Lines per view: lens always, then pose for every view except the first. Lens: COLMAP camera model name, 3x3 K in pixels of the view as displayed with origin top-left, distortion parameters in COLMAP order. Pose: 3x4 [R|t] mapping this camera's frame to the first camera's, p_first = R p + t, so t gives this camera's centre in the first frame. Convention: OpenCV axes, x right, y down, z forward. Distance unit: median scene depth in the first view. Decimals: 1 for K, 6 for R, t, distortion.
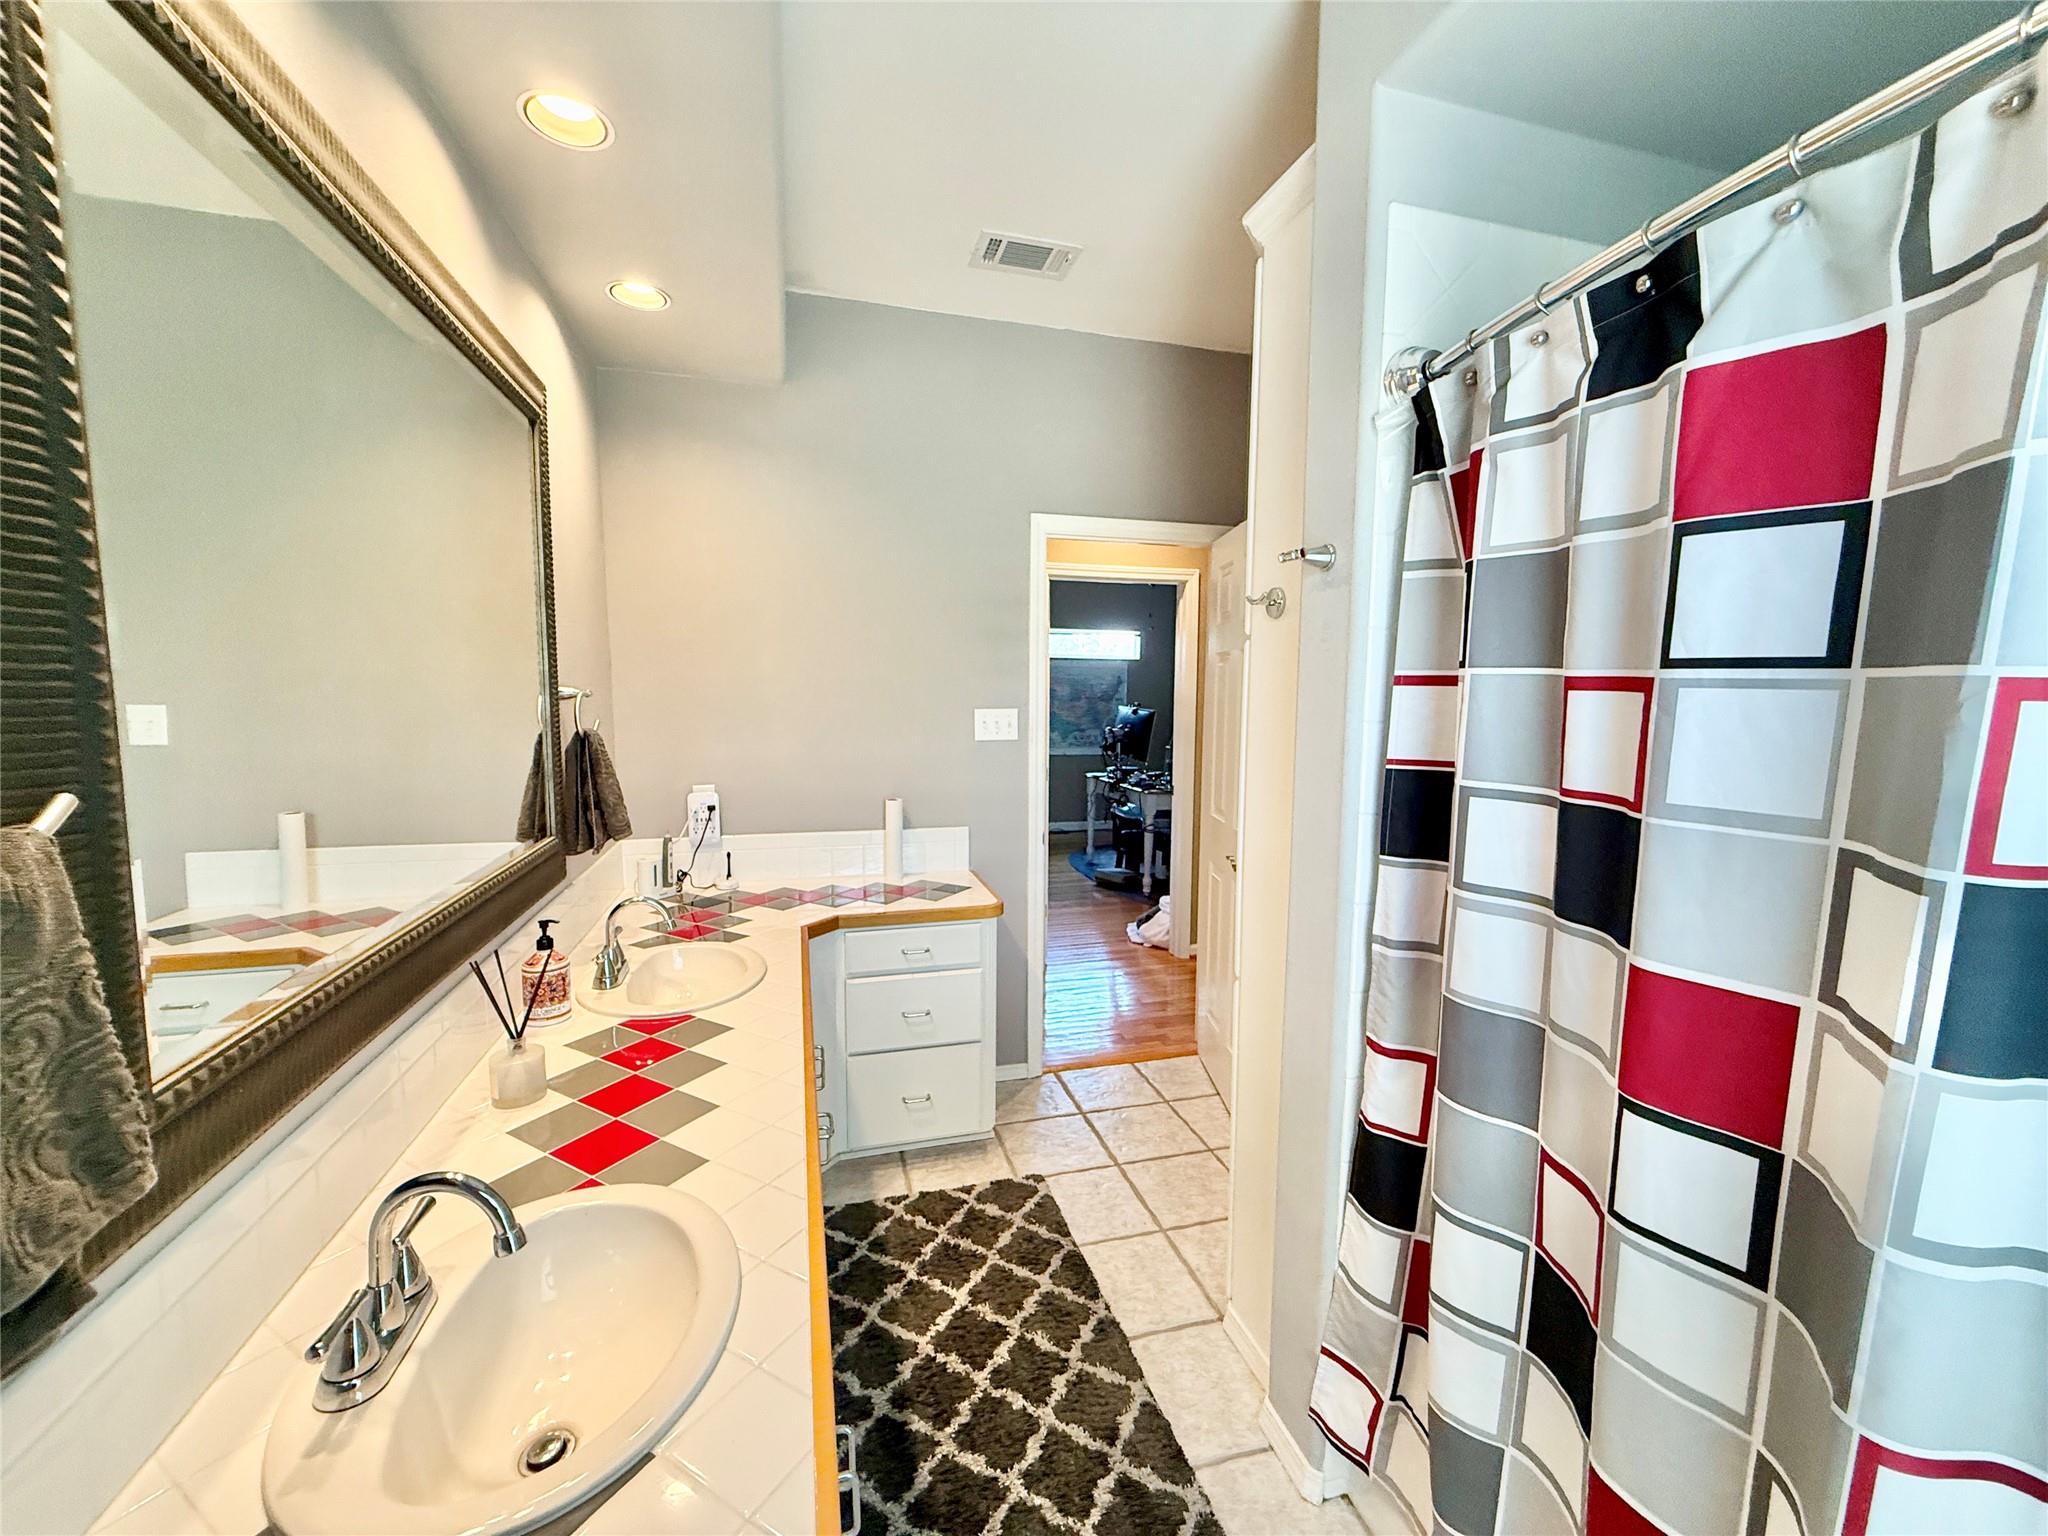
lens RADIAL K [[812.3, 0, 1030.9], [0, 812.3, 769.5], [0, 0, 1]] dist [0.001056, 0.000028]
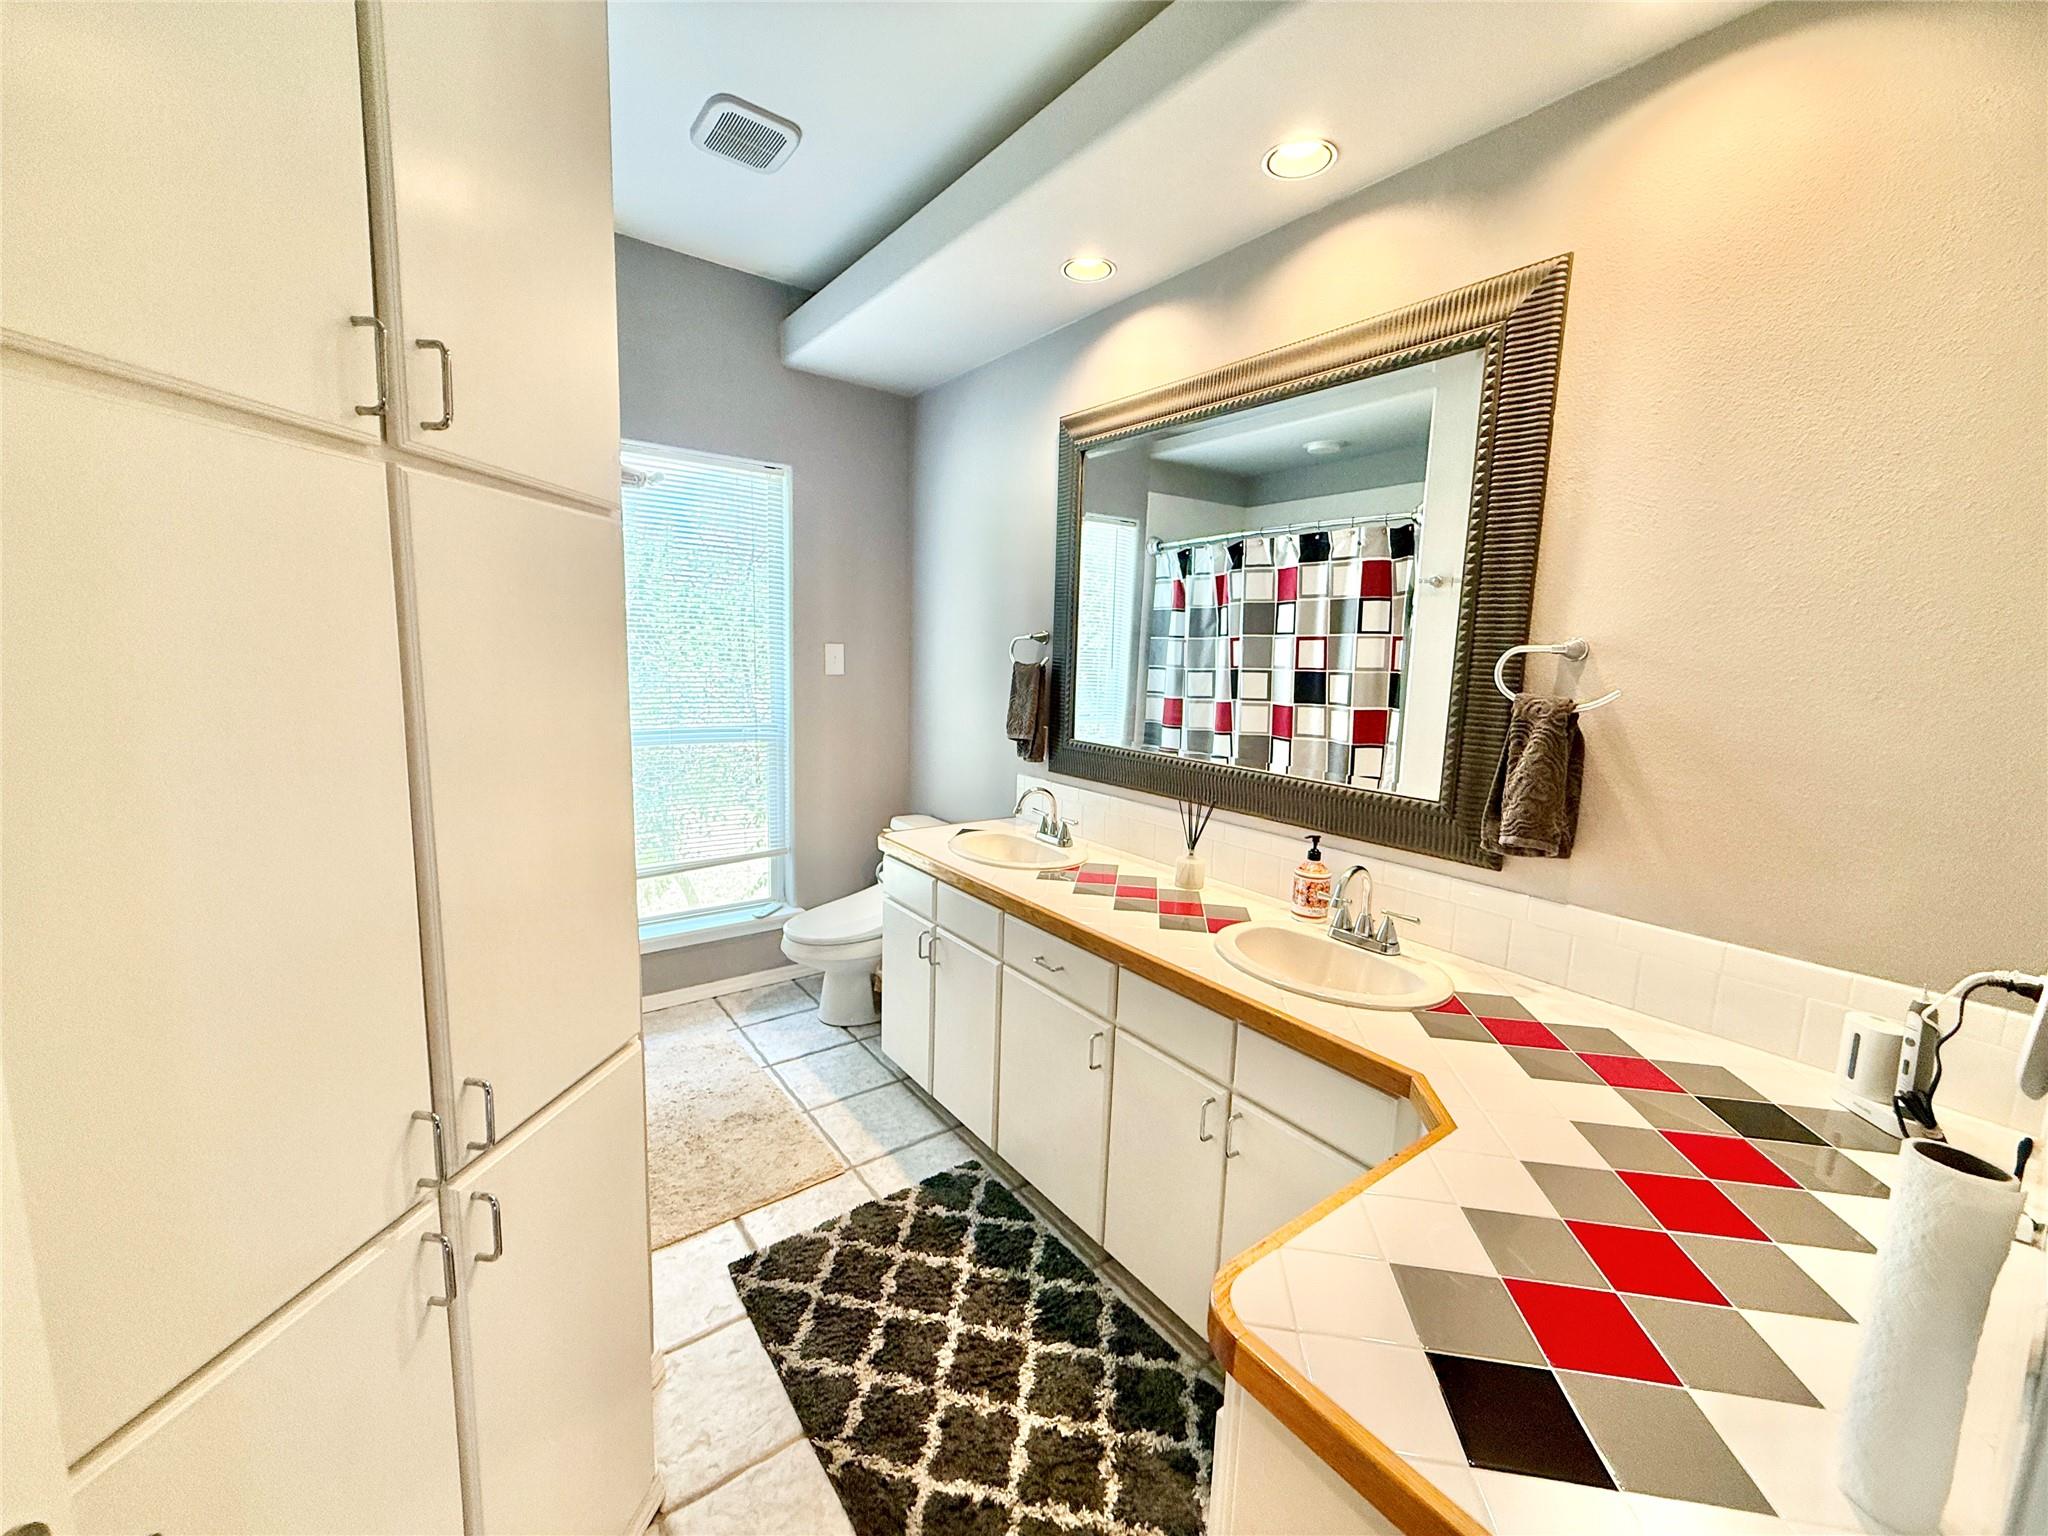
lens RADIAL K [[812.3, 0, 1030.9], [0, 812.3, 769.5], [0, 0, 1]] dist [0.001056, 0.000028]
pose [[-0.931577, 0.016092, -0.363187, 0.184969], [-0.076598, 0.967905, 0.239358, -0.136909], [0.355382, 0.250800, -0.900446, 1.604048]]
